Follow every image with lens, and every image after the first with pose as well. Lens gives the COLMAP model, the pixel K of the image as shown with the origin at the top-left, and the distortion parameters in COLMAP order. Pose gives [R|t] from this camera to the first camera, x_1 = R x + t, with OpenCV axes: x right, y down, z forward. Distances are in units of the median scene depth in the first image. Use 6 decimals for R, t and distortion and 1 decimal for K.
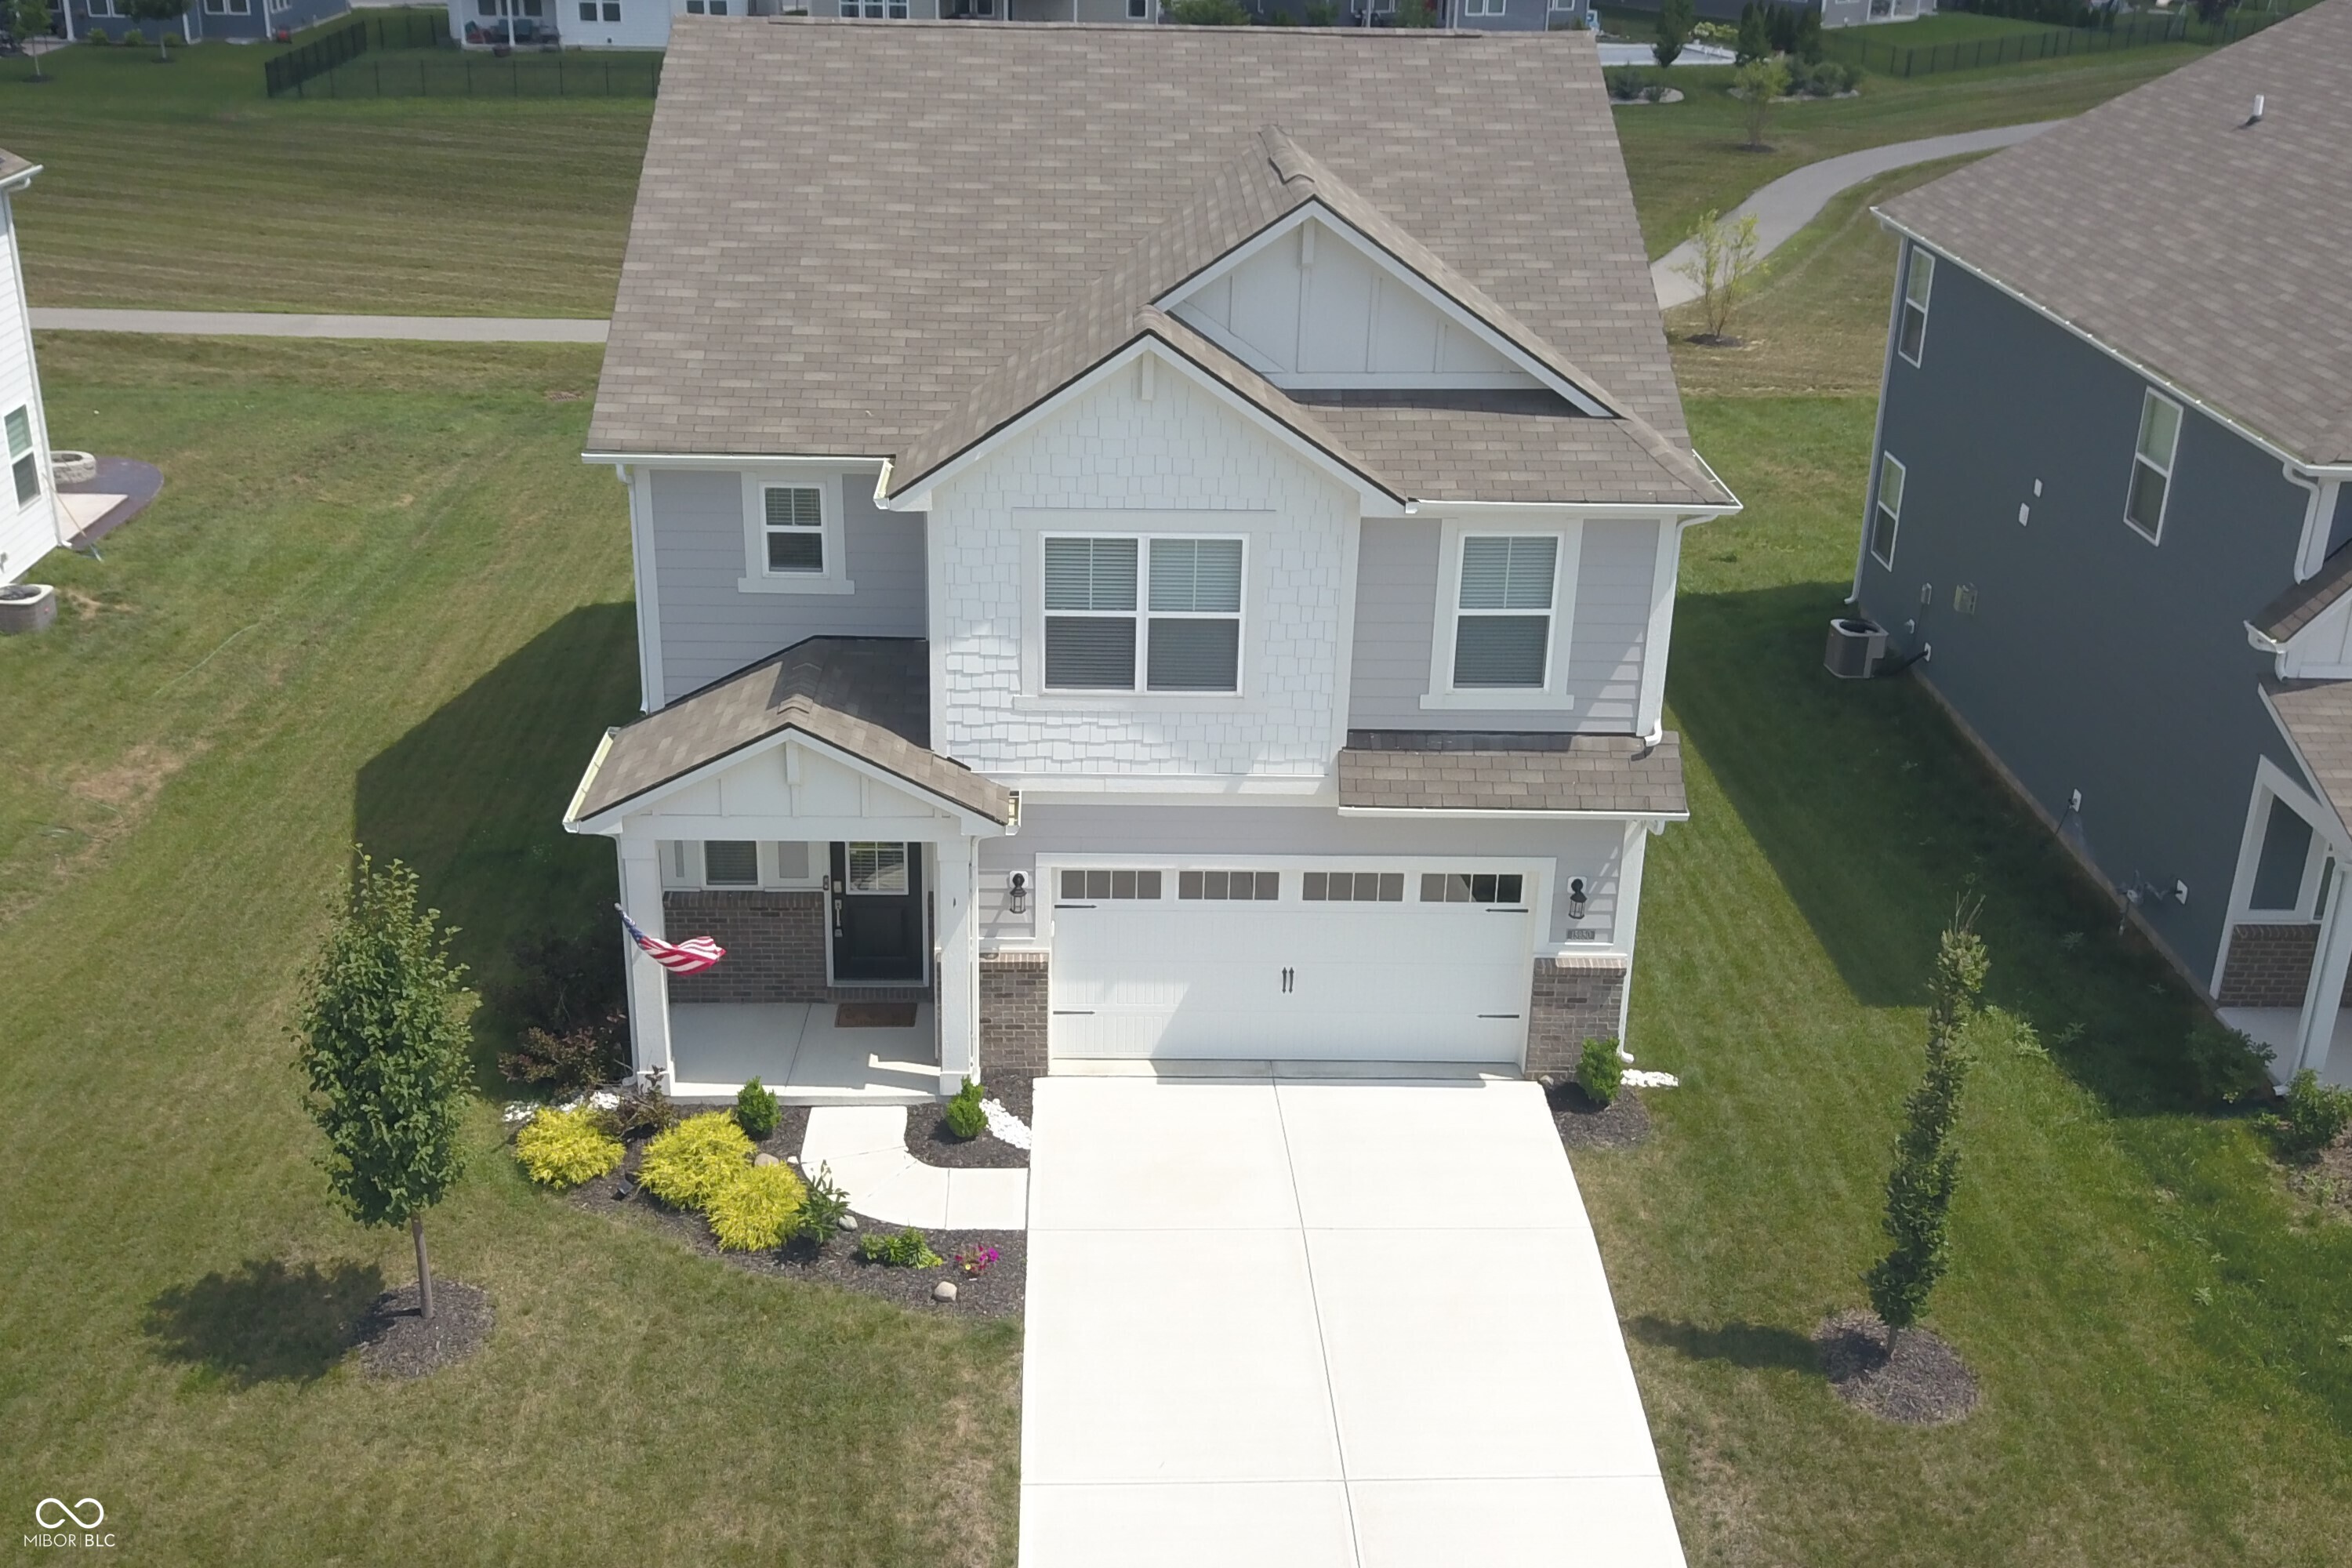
lens RADIAL K [[2306.2, 0, 1172.5], [0, 2306.2, 818.2], [0, 0, 1]] dist [-0.001372, -0.000411]
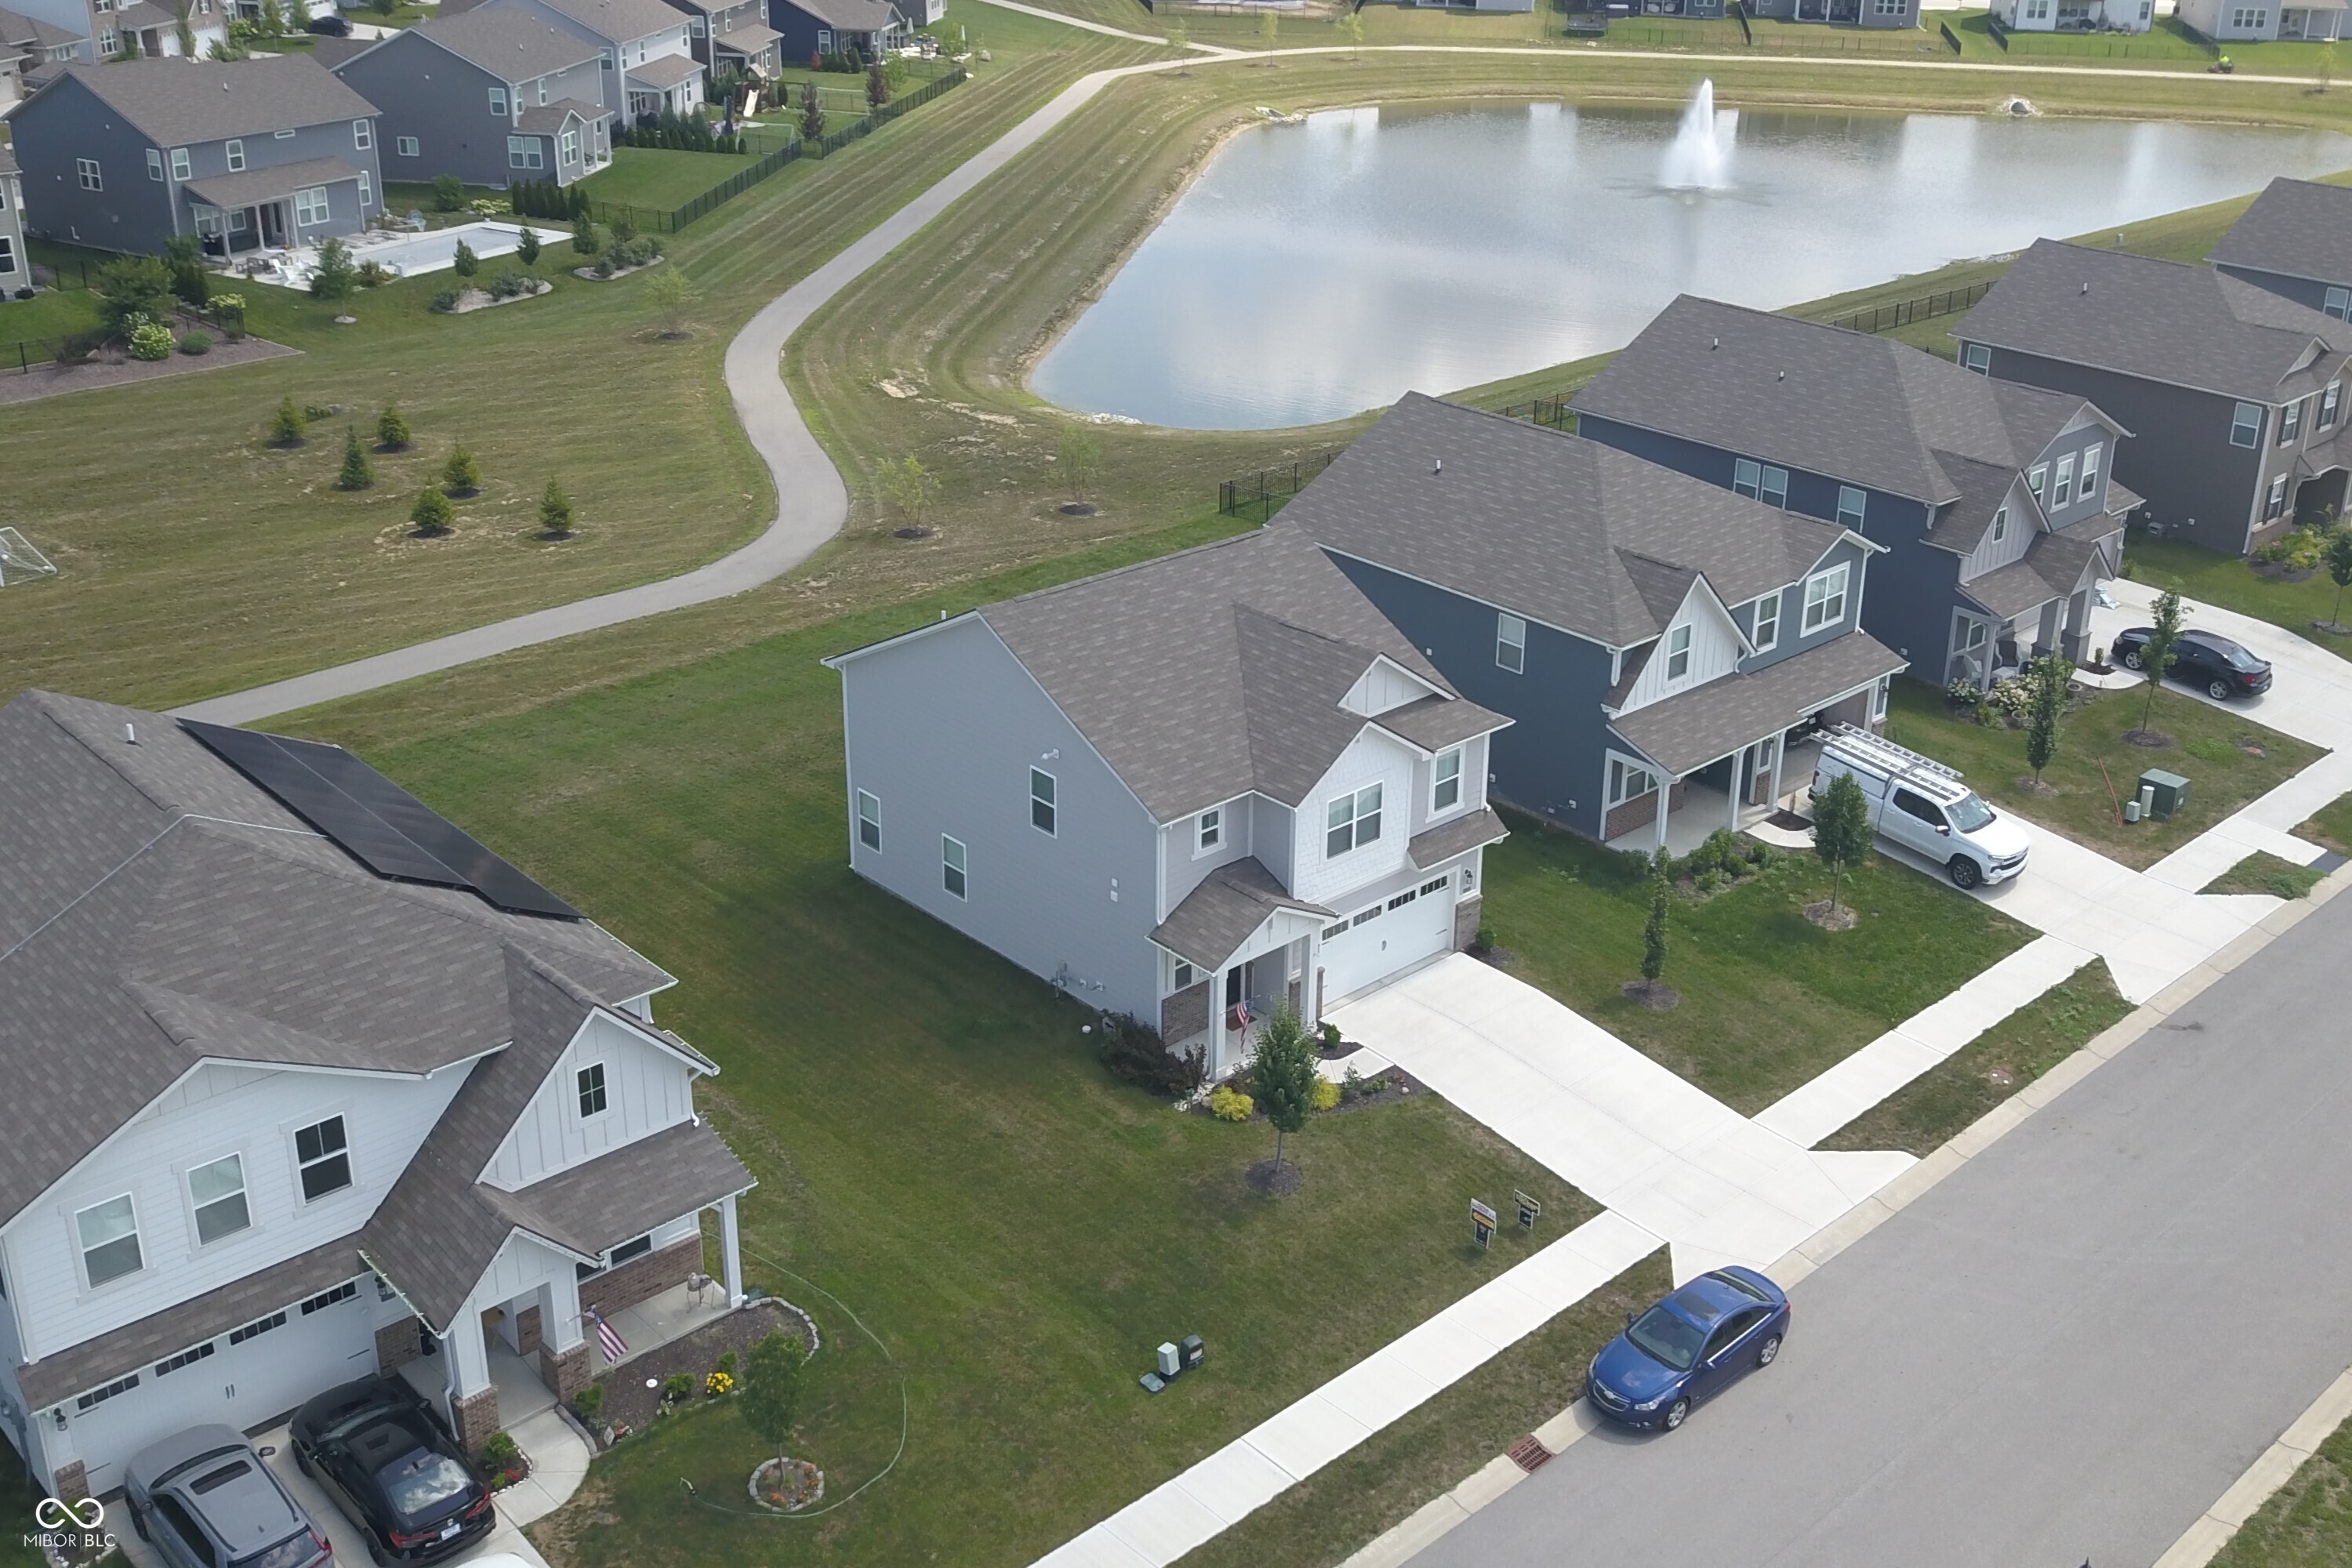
lens RADIAL K [[2366.4, 0, 1176.0], [0, 2366.4, 784.0], [0, 0, 1]] dist [0.110751, -0.219101]
pose [[0.749217, -0.282447, 0.599080, -1.673551], [0.273310, 0.955753, 0.108803, -0.454447], [-0.603304, 0.082217, 0.793262, -0.936790]]
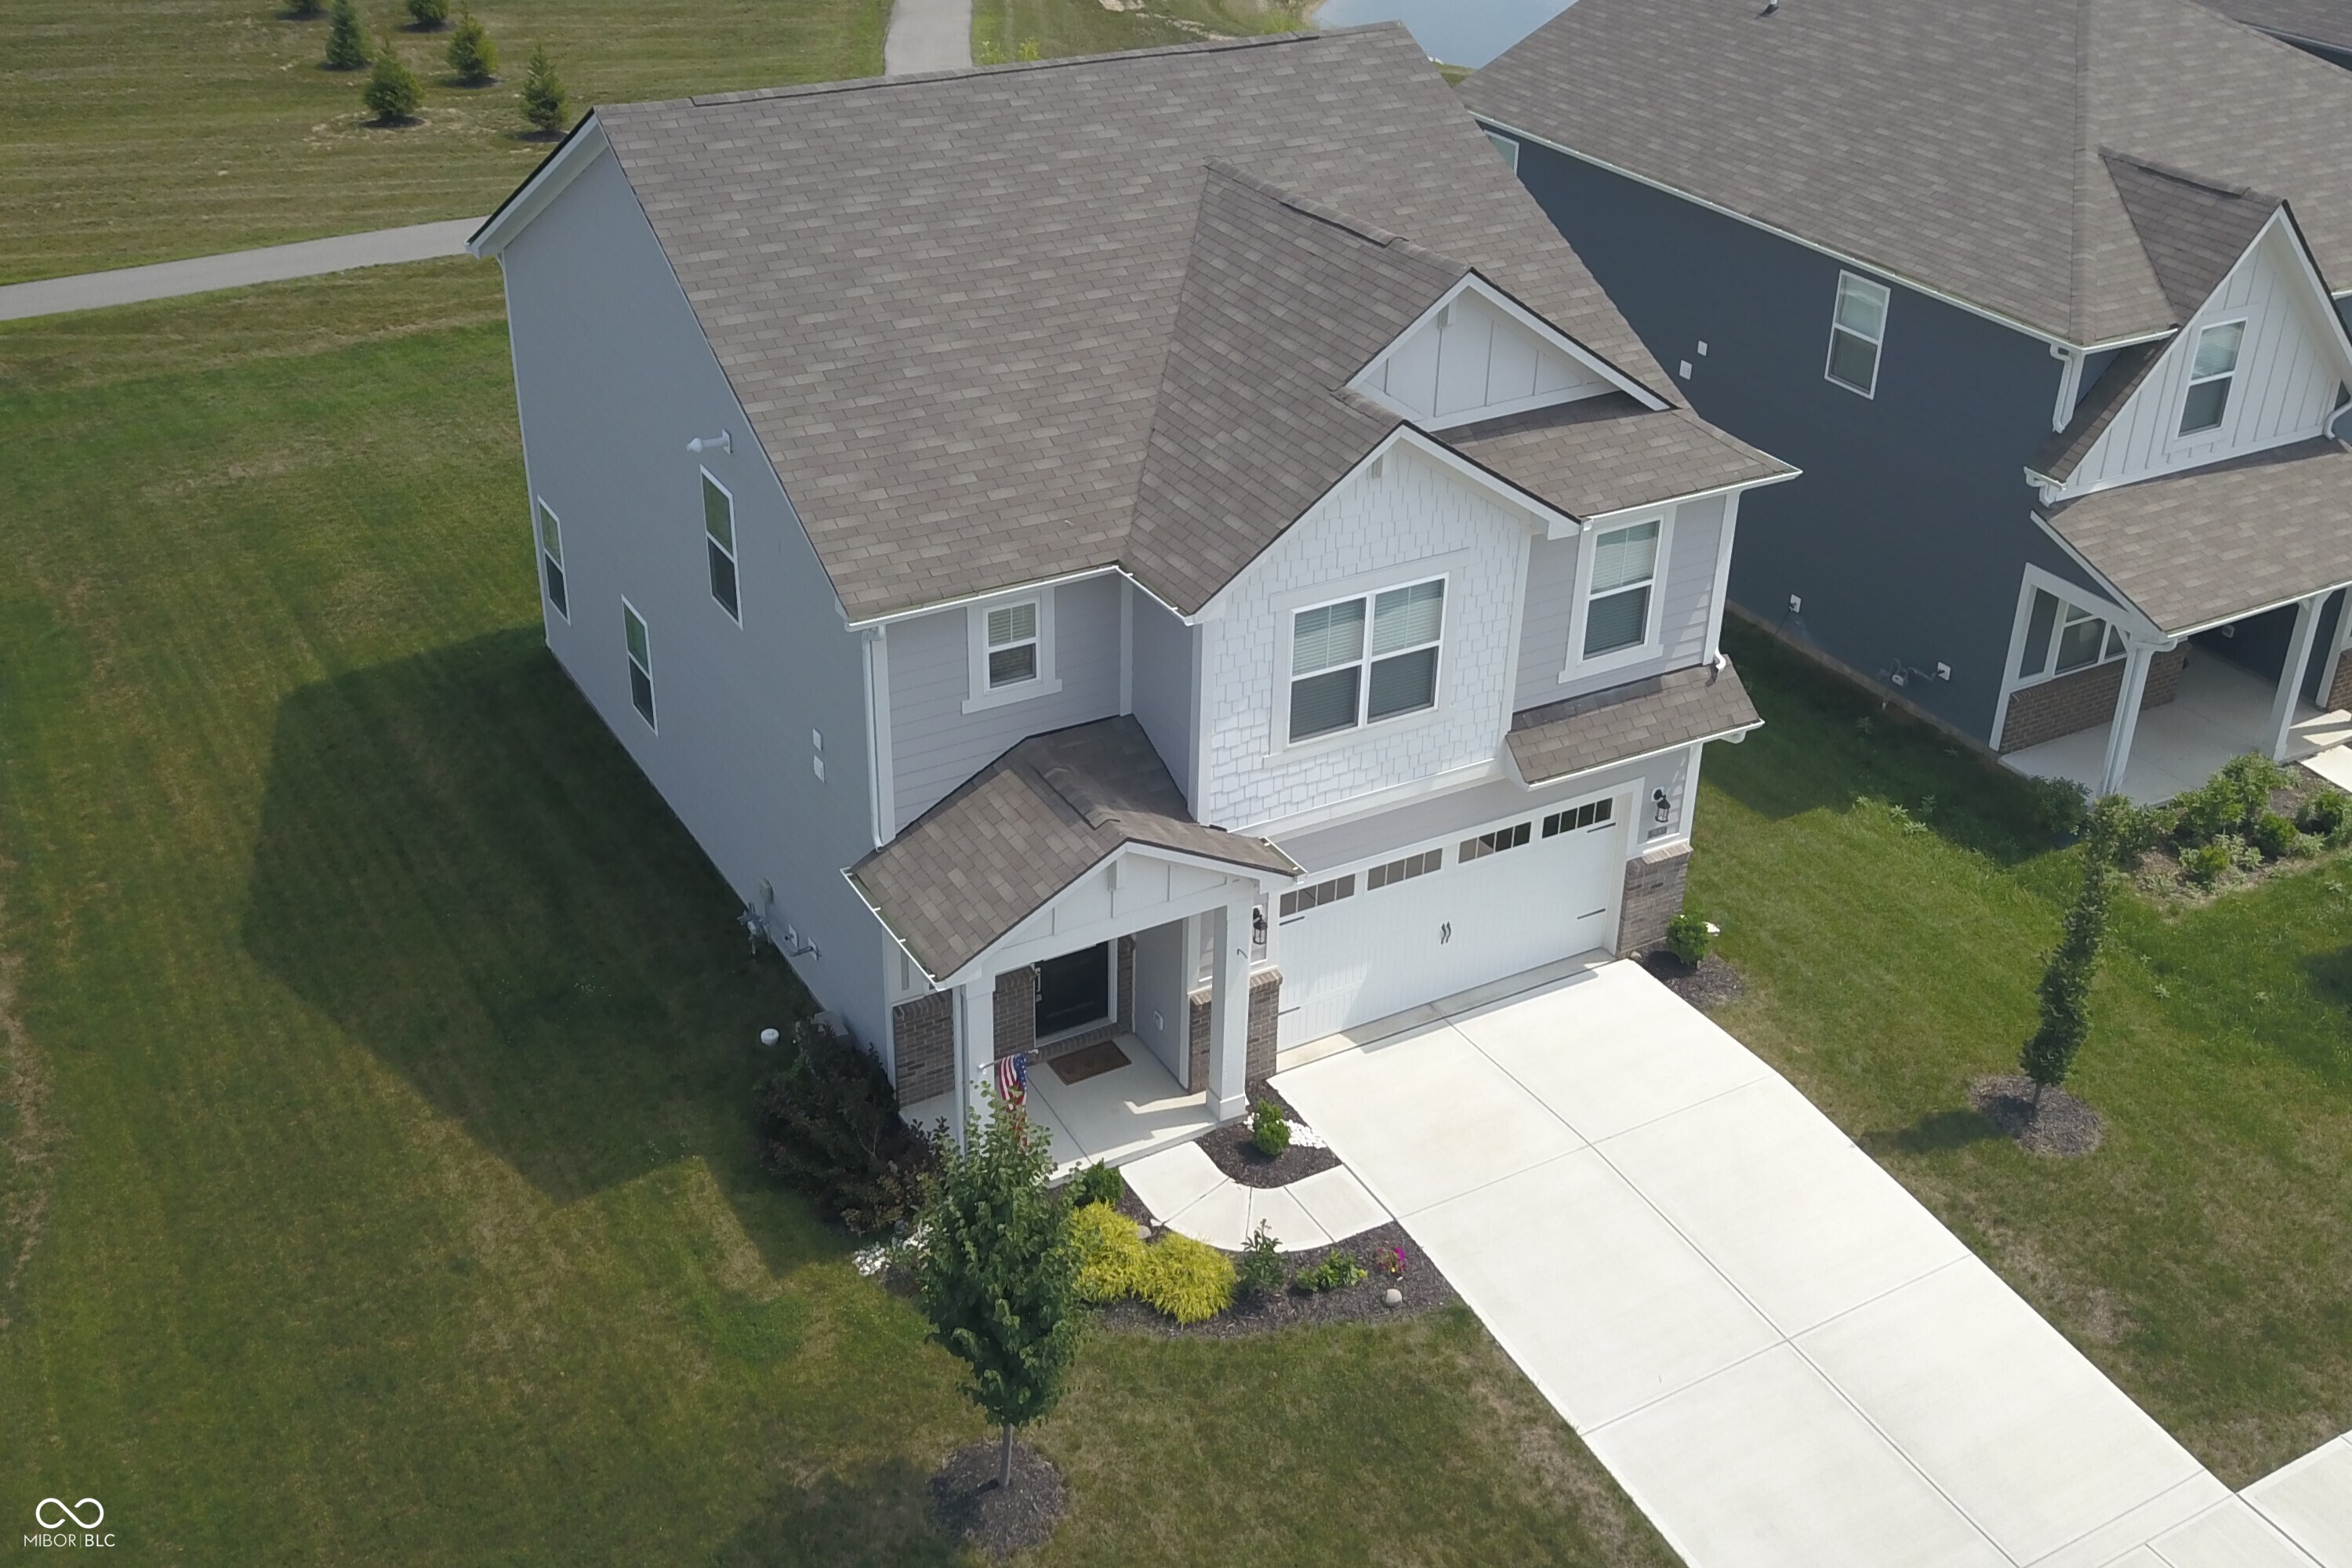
lens RADIAL K [[2305.2, 0, 1131.5], [0, 2305.2, 771.3], [0, 0, 1]] dist [0.038089, -0.138632]
pose [[0.884923, -0.236576, 0.401176, -0.554843], [0.194587, 0.970401, 0.143028, -0.211596], [-0.423139, -0.048506, 0.904765, 0.042704]]
